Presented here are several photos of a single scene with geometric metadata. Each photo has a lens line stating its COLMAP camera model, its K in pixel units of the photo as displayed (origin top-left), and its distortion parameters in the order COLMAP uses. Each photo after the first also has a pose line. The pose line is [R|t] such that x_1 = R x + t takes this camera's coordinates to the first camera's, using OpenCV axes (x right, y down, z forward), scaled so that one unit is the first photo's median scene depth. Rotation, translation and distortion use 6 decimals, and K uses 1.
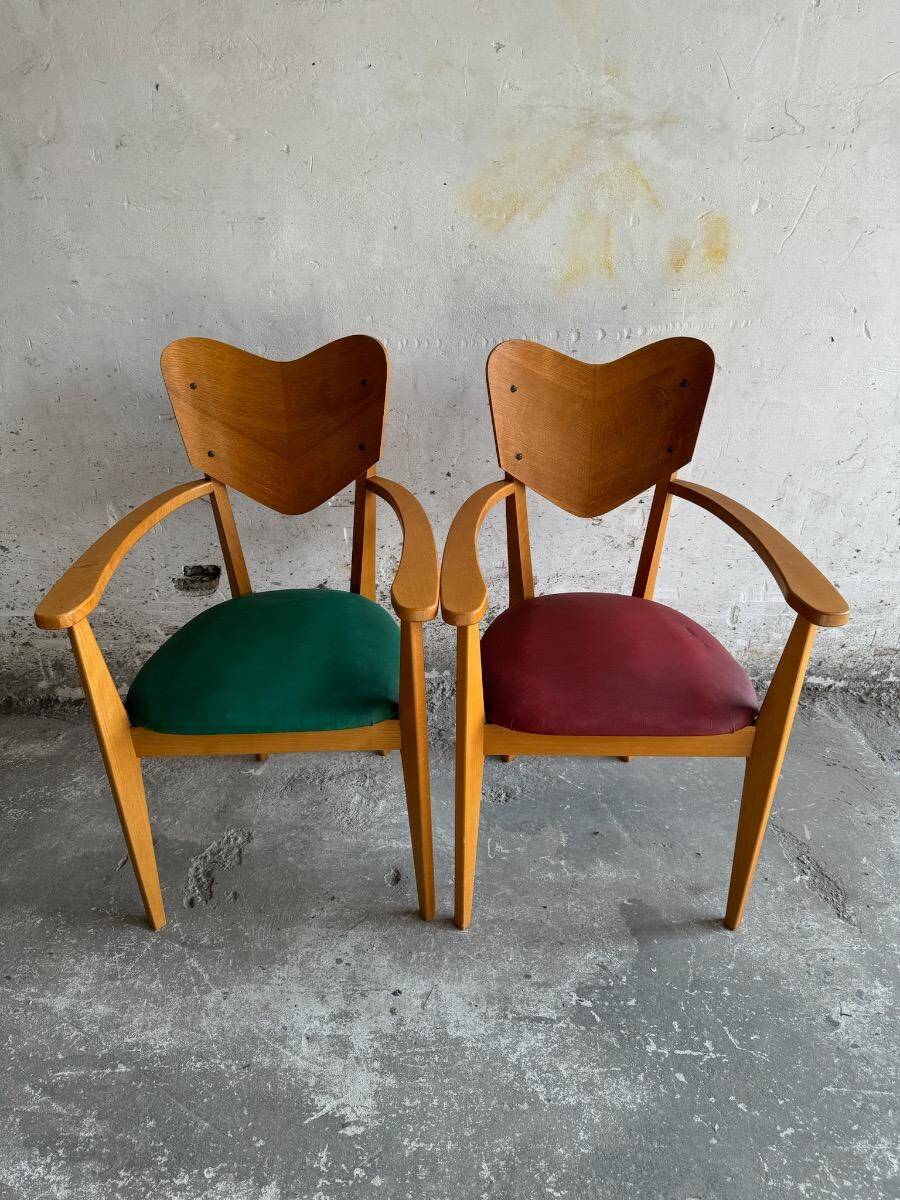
lens RADIAL K [[882.8, 0, 449.6], [0, 882.8, 607.7], [0, 0, 1]] dist [0.023158, -0.037252]
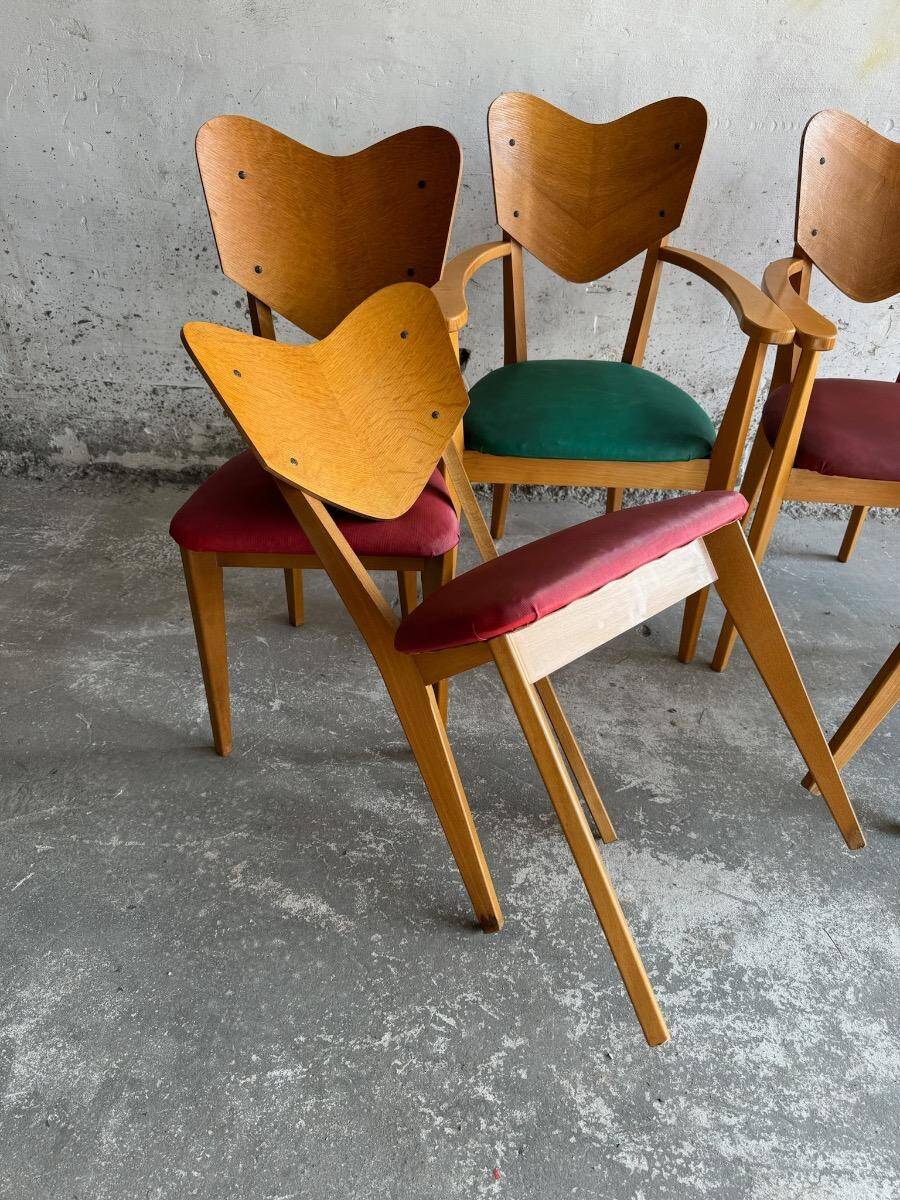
lens RADIAL K [[882.8, 0, 443.2], [0, 882.8, 613.7], [0, 0, 1]] dist [0.023158, -0.037252]
pose [[0.996590, 0.074738, -0.034979, -0.281650], [-0.071088, 0.992841, 0.095989, 0.201796], [0.041903, -0.093175, 0.994768, -0.093885]]
